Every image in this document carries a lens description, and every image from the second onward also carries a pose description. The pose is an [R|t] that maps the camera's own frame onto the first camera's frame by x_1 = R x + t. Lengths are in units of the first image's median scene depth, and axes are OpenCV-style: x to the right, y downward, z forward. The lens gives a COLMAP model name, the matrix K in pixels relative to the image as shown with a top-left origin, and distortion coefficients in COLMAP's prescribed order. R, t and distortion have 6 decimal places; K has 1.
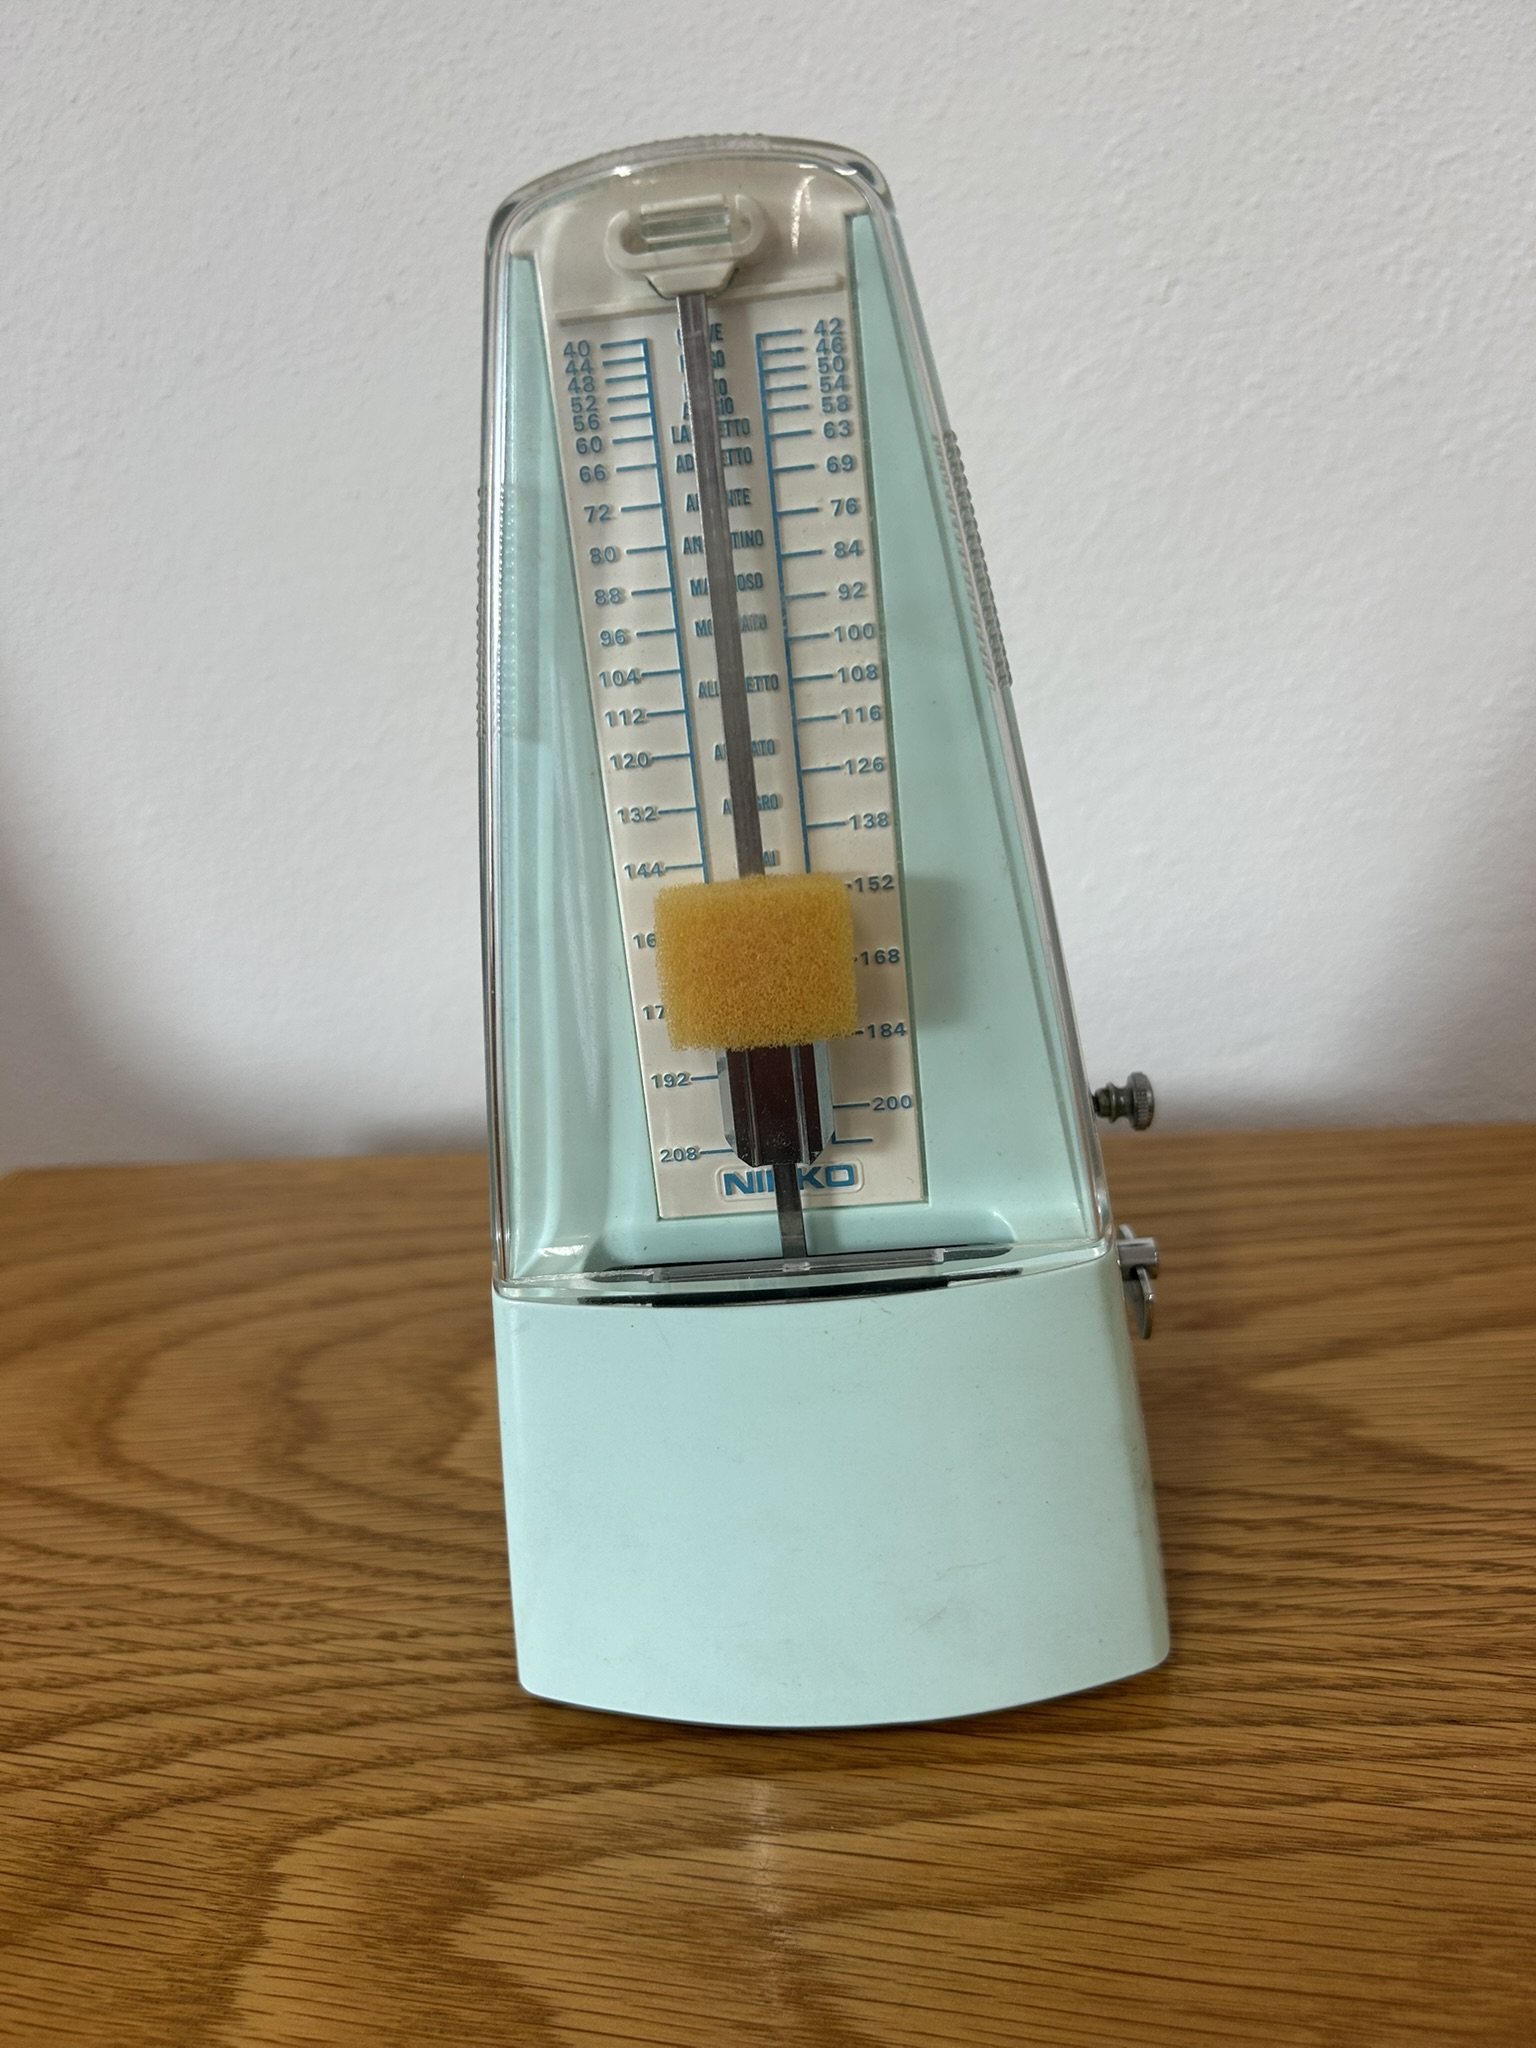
lens RADIAL K [[1560.2, 0, 759.1], [0, 1560.2, 1017.3], [0, 0, 1]] dist [0.026872, -0.044047]
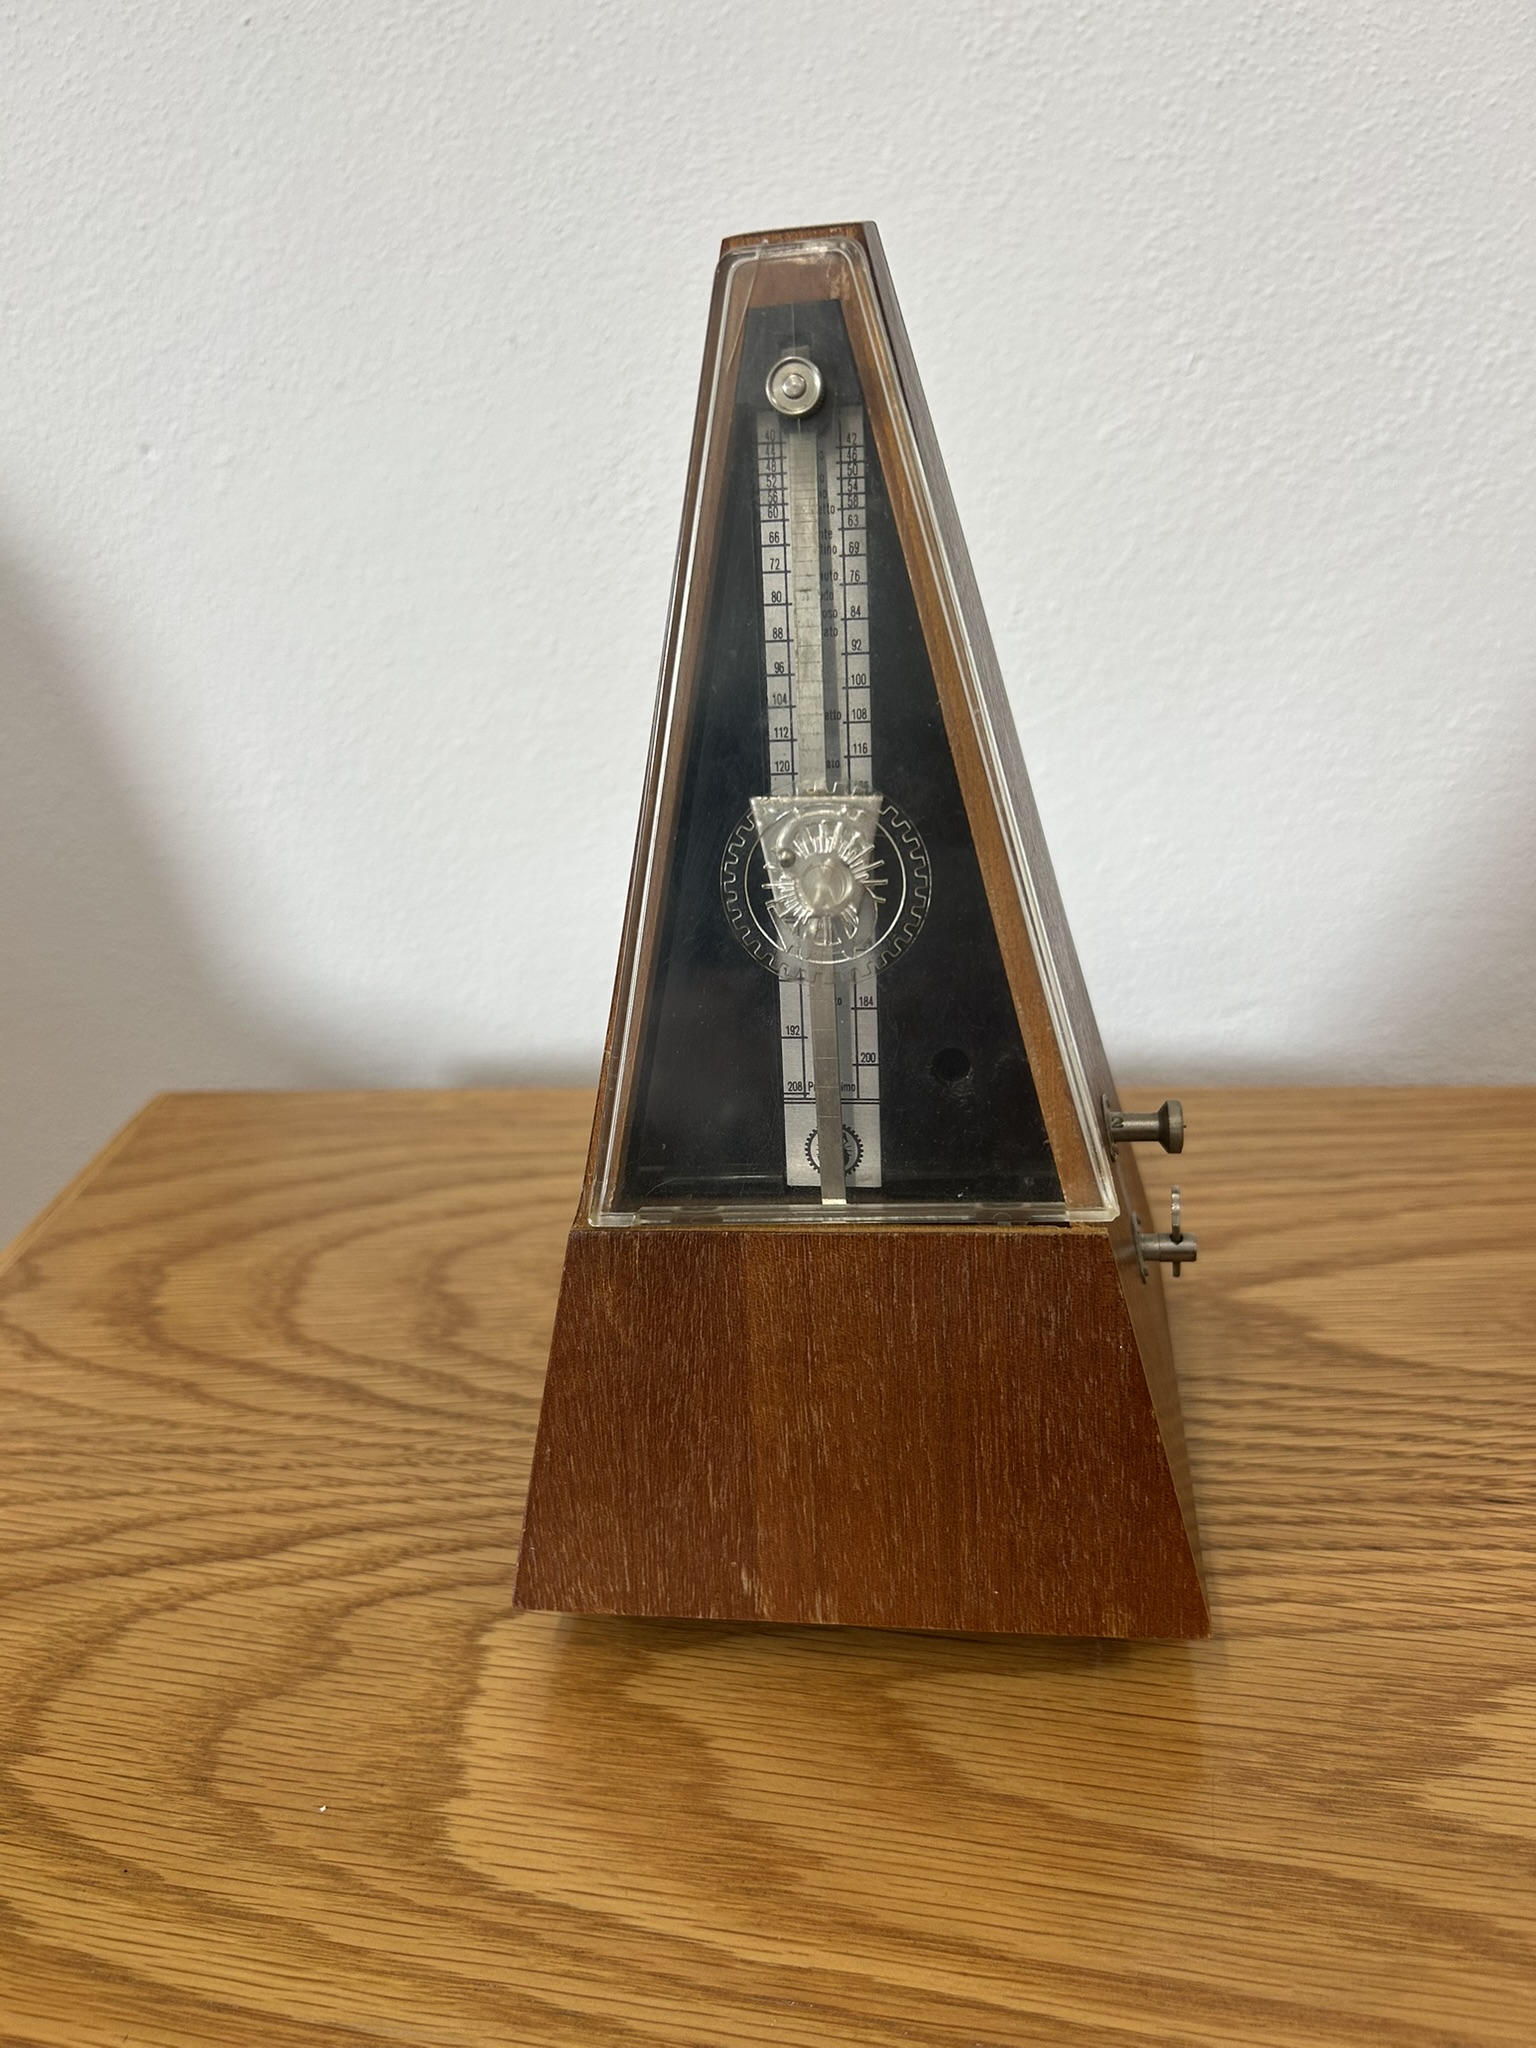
lens RADIAL K [[1560.2, 0, 769.7], [0, 1560.2, 1007.0], [0, 0, 1]] dist [0.026872, -0.044047]
pose [[0.999532, 0.024313, 0.018592, -0.076174], [-0.025107, 0.998726, 0.043775, -0.037718], [-0.017504, -0.044221, 0.998868, -0.212898]]
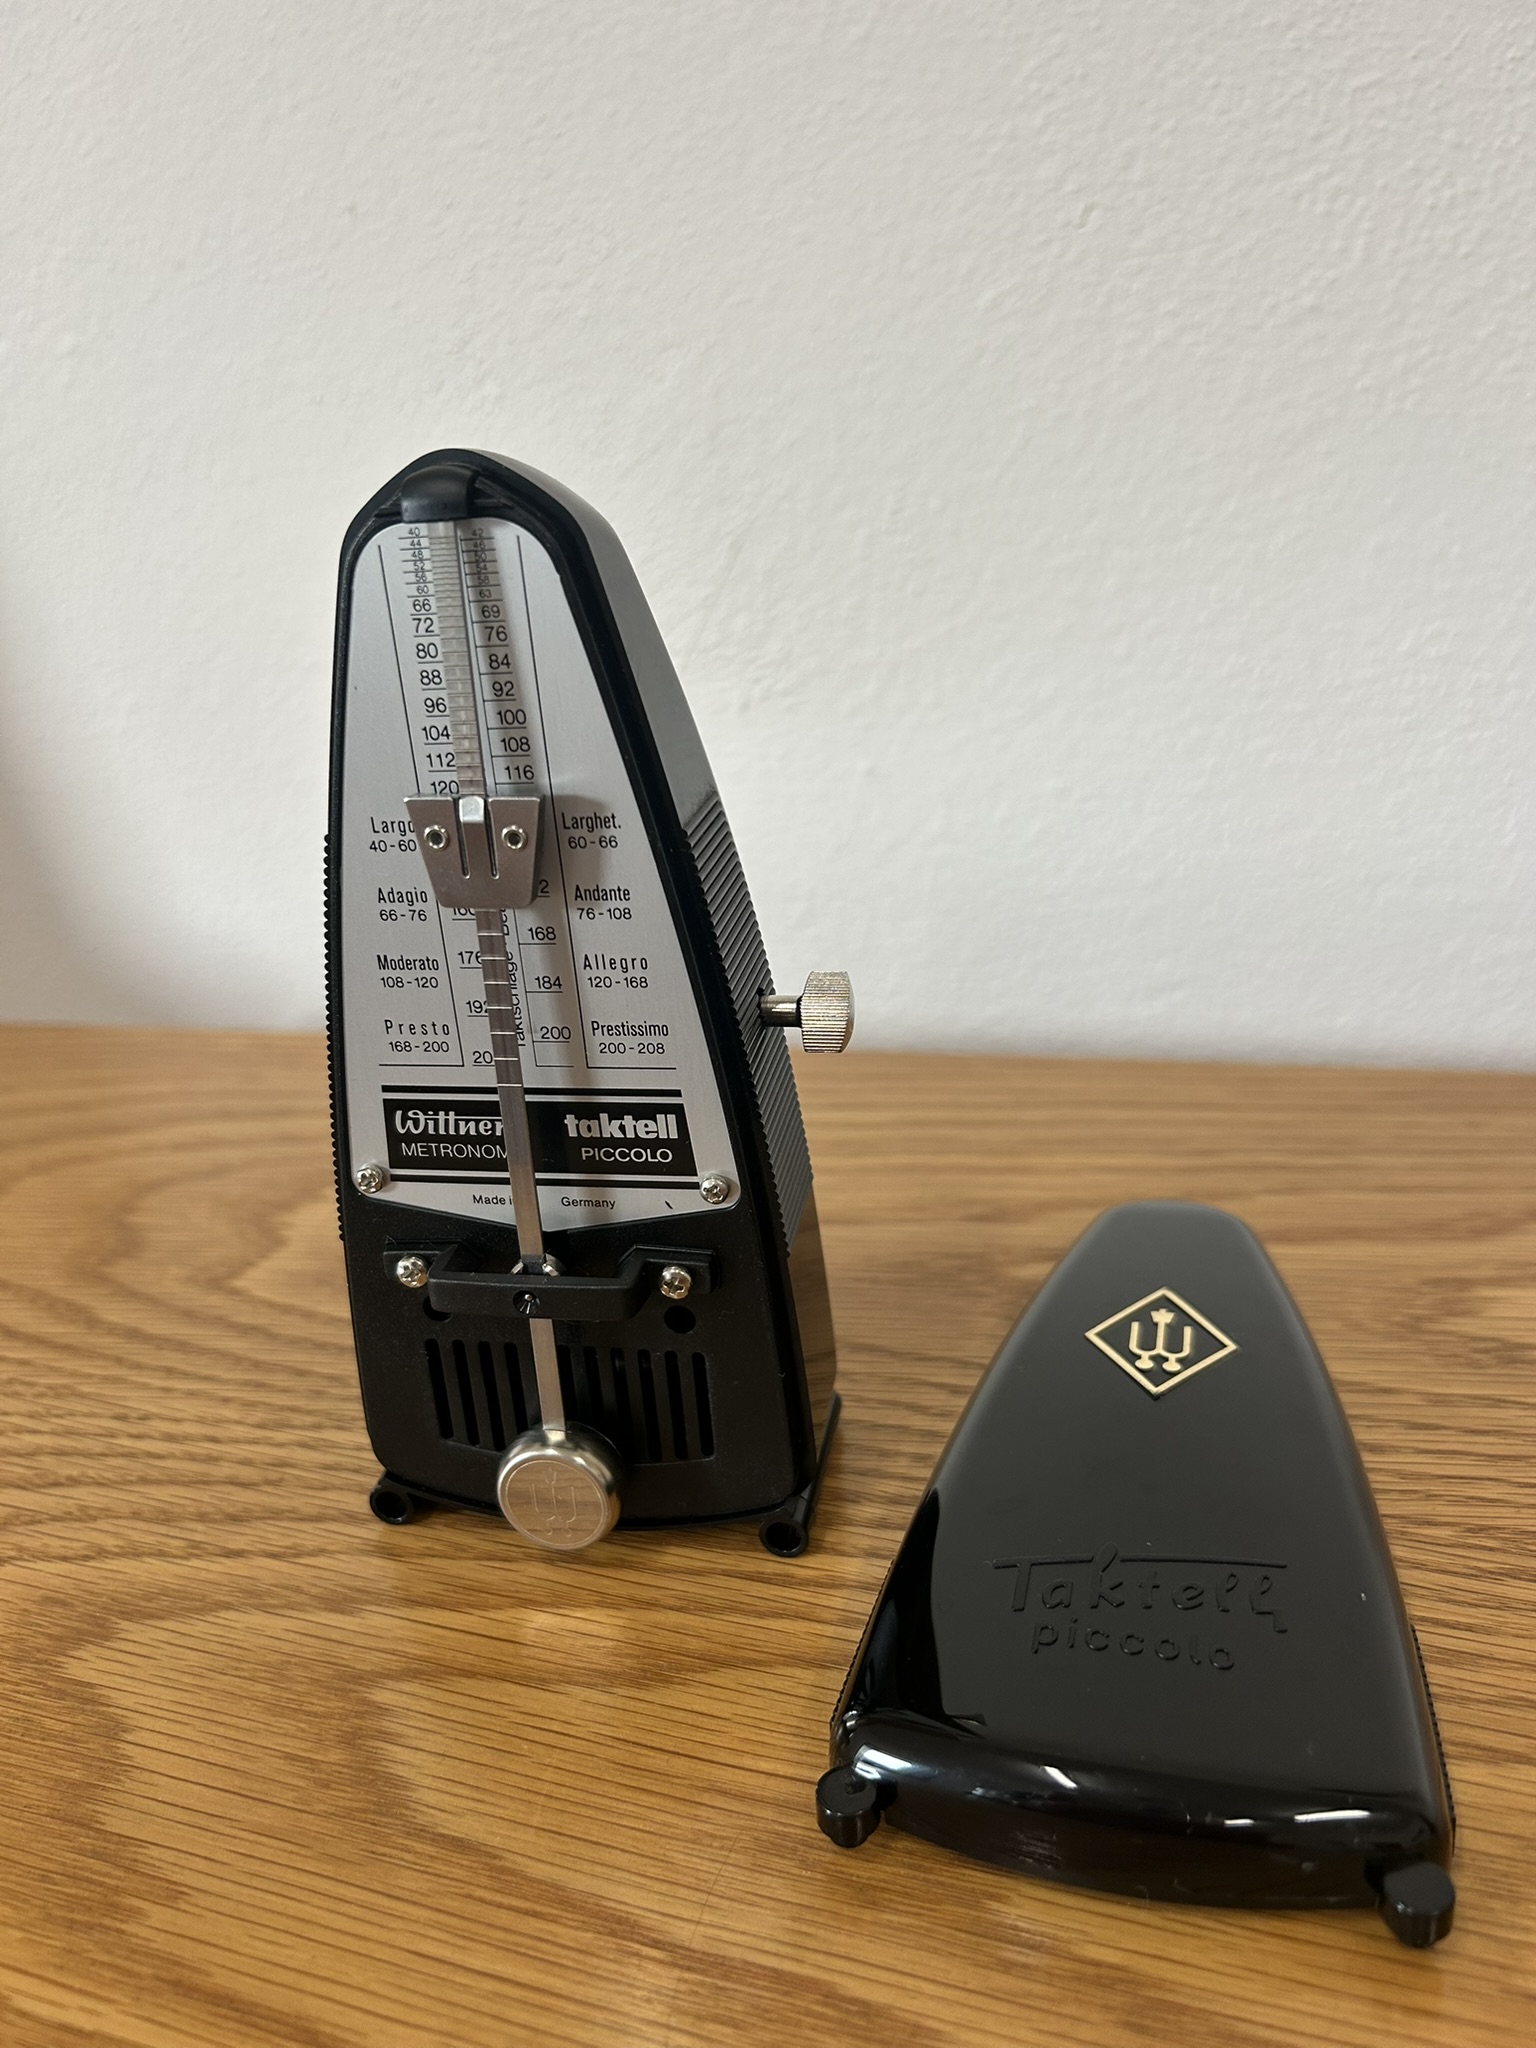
lens RADIAL K [[1560.2, 0, 777.8], [0, 1560.2, 1010.6], [0, 0, 1]] dist [0.026872, -0.044047]
pose [[0.993298, 0.072359, -0.090130, 0.234988], [-0.073917, 0.997165, -0.014072, 0.090019], [0.088856, 0.020639, 0.995831, -0.009782]]
